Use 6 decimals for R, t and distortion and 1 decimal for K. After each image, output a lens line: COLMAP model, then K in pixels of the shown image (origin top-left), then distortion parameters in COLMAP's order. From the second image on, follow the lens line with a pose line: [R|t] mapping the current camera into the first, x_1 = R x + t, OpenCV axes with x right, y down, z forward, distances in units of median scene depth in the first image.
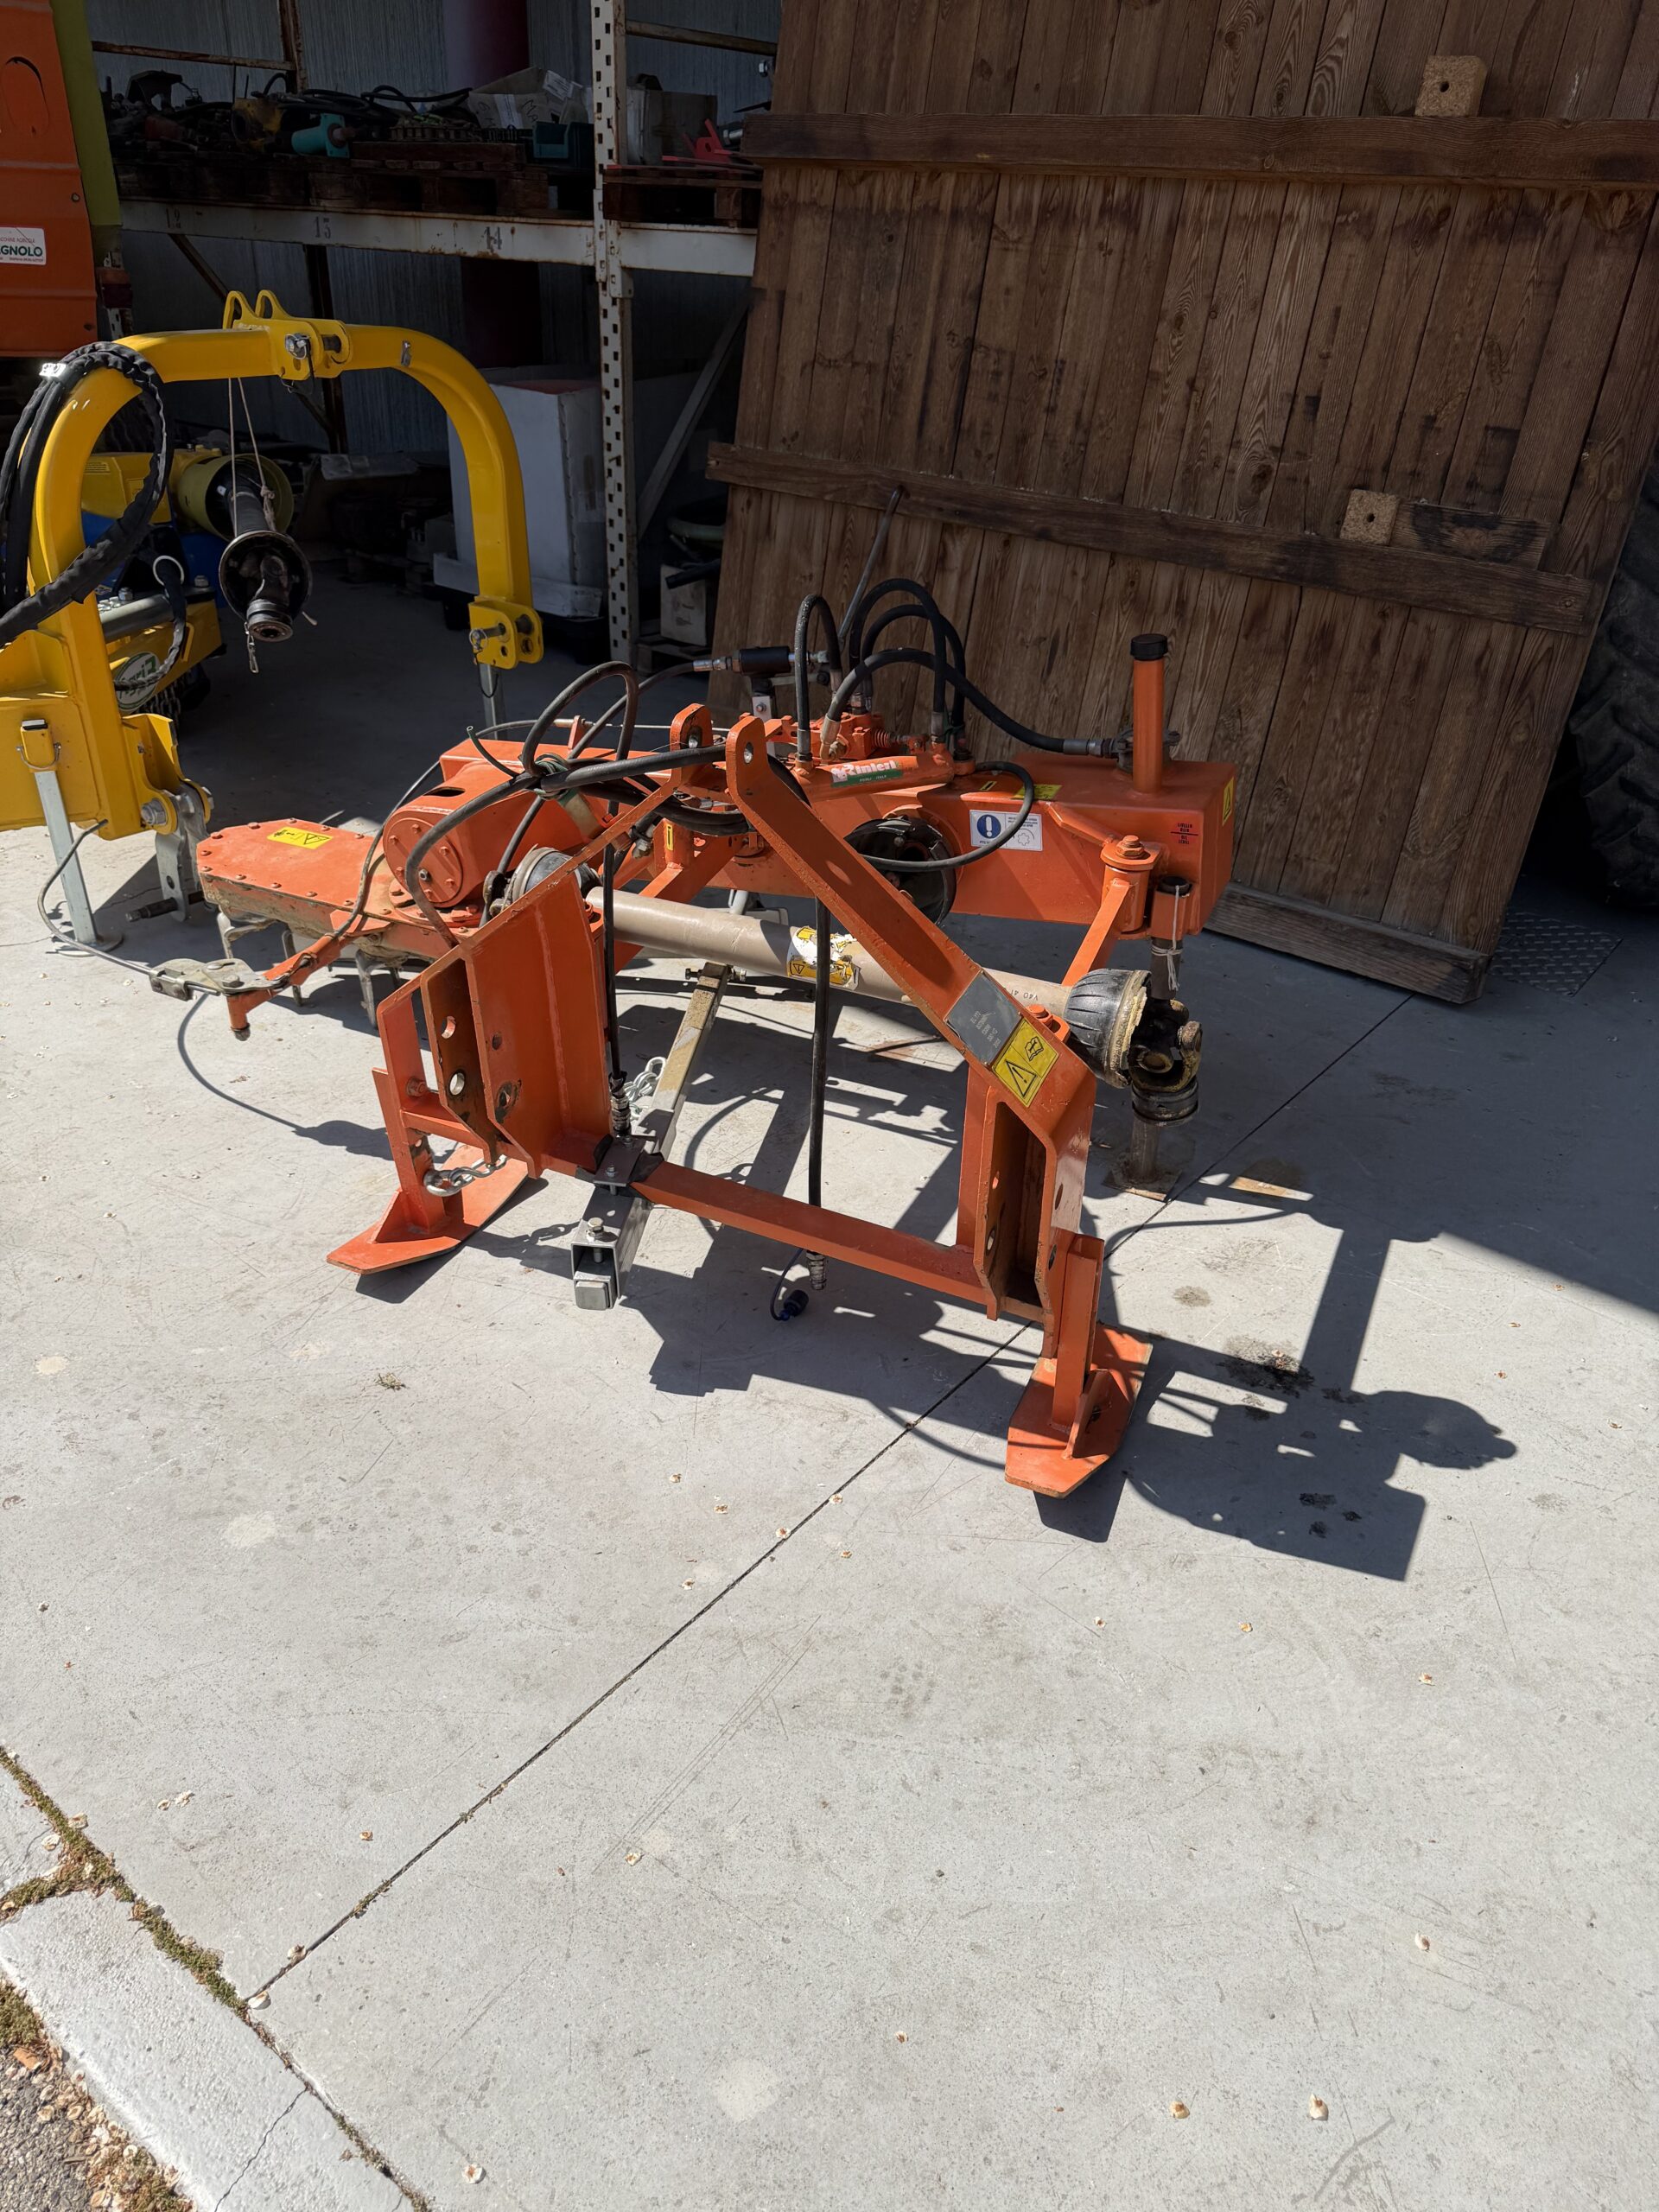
lens RADIAL K [[1580.8, 0, 829.5], [0, 1580.8, 1106.0], [0, 0, 1]] dist [-0.004871, -0.008425]
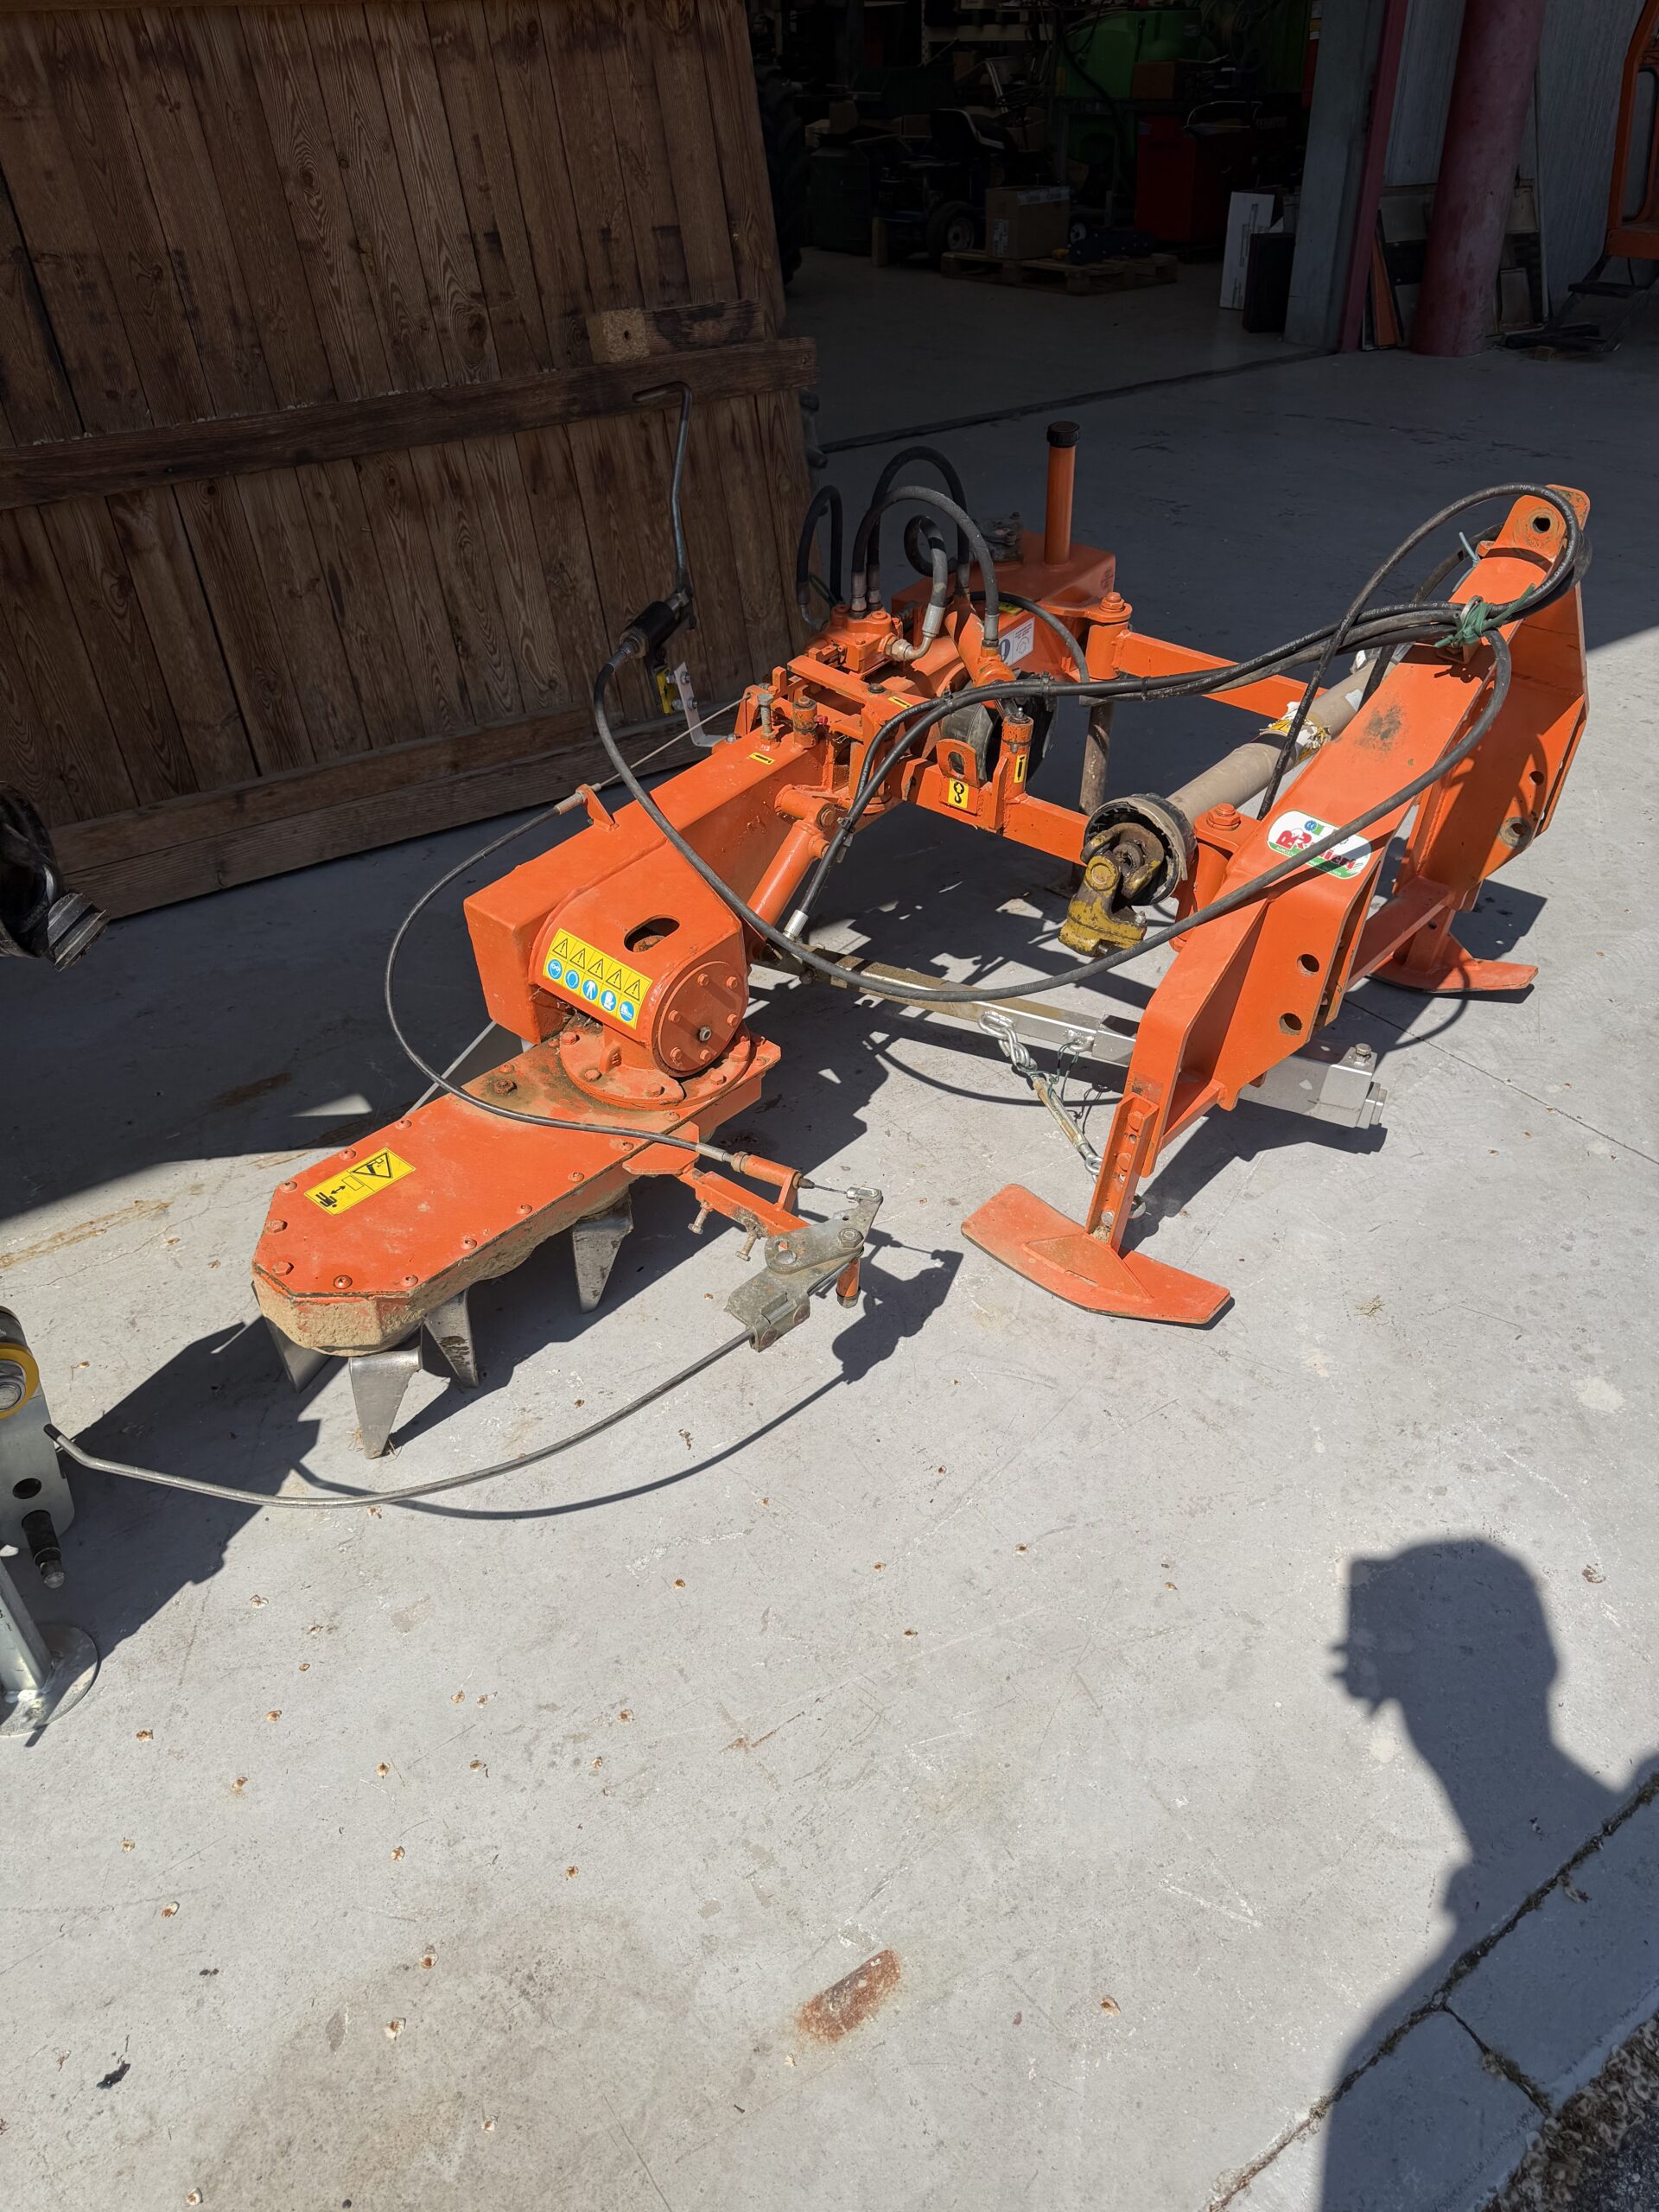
lens RADIAL K [[1650.1, 0, 829.5], [0, 1650.1, 1106.0], [0, 0, 1]] dist [-0.003725, 0.009234]
pose [[0.266172, -0.574992, 0.773652, -0.734365], [0.504792, 0.766897, 0.396300, -0.338091], [-0.821181, 0.285050, 0.494378, 0.486109]]
